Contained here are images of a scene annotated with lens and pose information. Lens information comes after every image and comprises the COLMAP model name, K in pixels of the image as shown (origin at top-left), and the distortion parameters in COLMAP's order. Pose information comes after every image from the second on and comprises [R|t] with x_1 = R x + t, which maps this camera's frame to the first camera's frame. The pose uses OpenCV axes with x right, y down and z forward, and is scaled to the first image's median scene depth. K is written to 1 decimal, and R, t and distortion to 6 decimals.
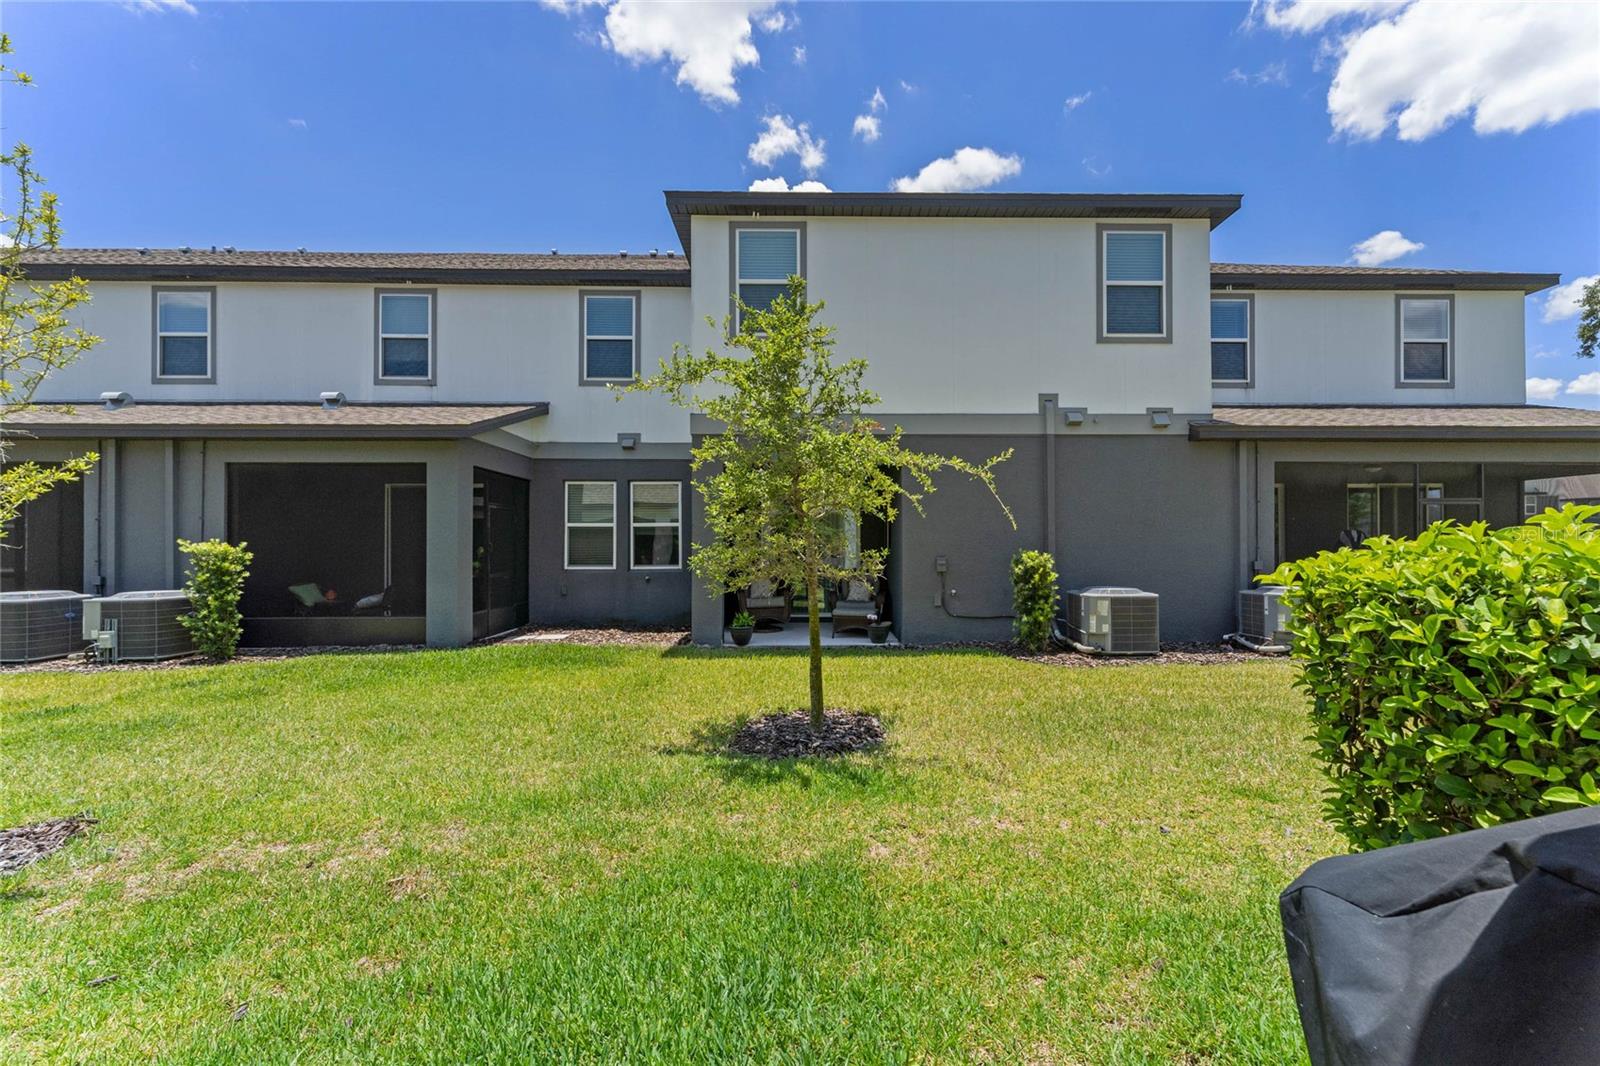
lens RADIAL K [[662.6, 0, 834.6], [0, 662.6, 545.6], [0, 0, 1]] dist [-0.002184, 0.000200]
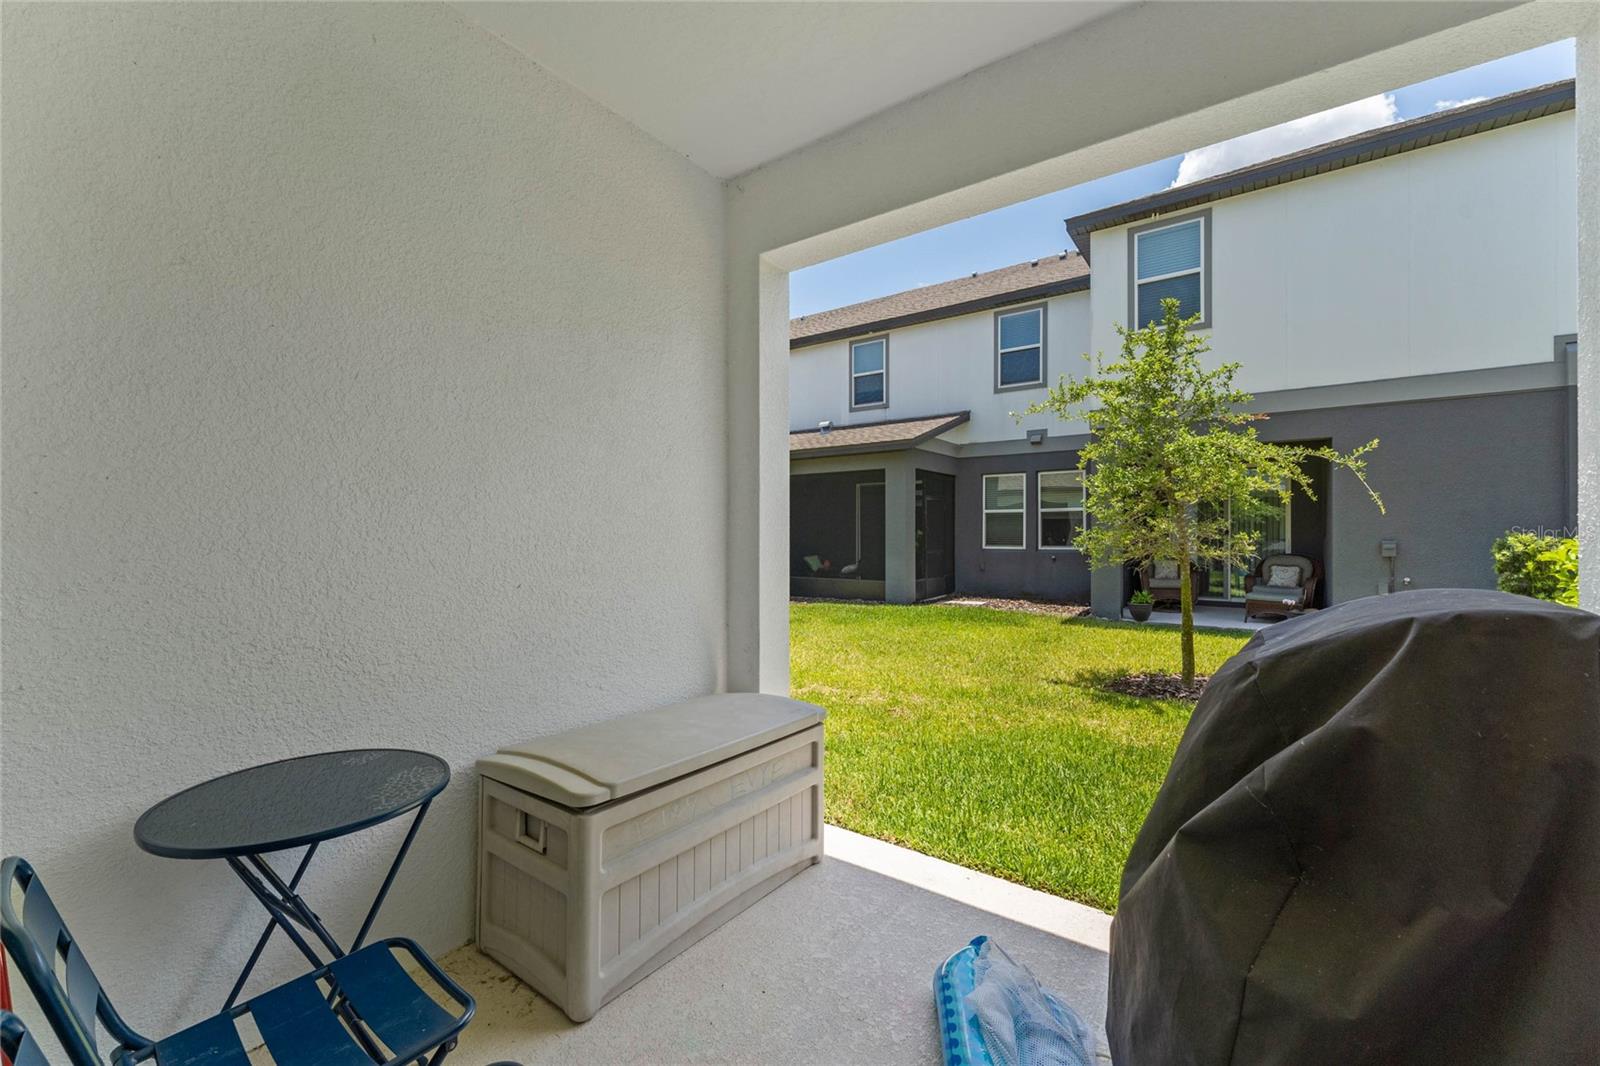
lens RADIAL K [[662.6, 0, 799.0], [0, 662.6, 531.7], [0, 0, 1]] dist [-0.002184, 0.000200]
pose [[0.789646, -0.000145, -0.613563, 0.079964], [0.003219, 0.999987, 0.003906, -0.000727], [0.613555, -0.005059, 0.789636, -0.184435]]
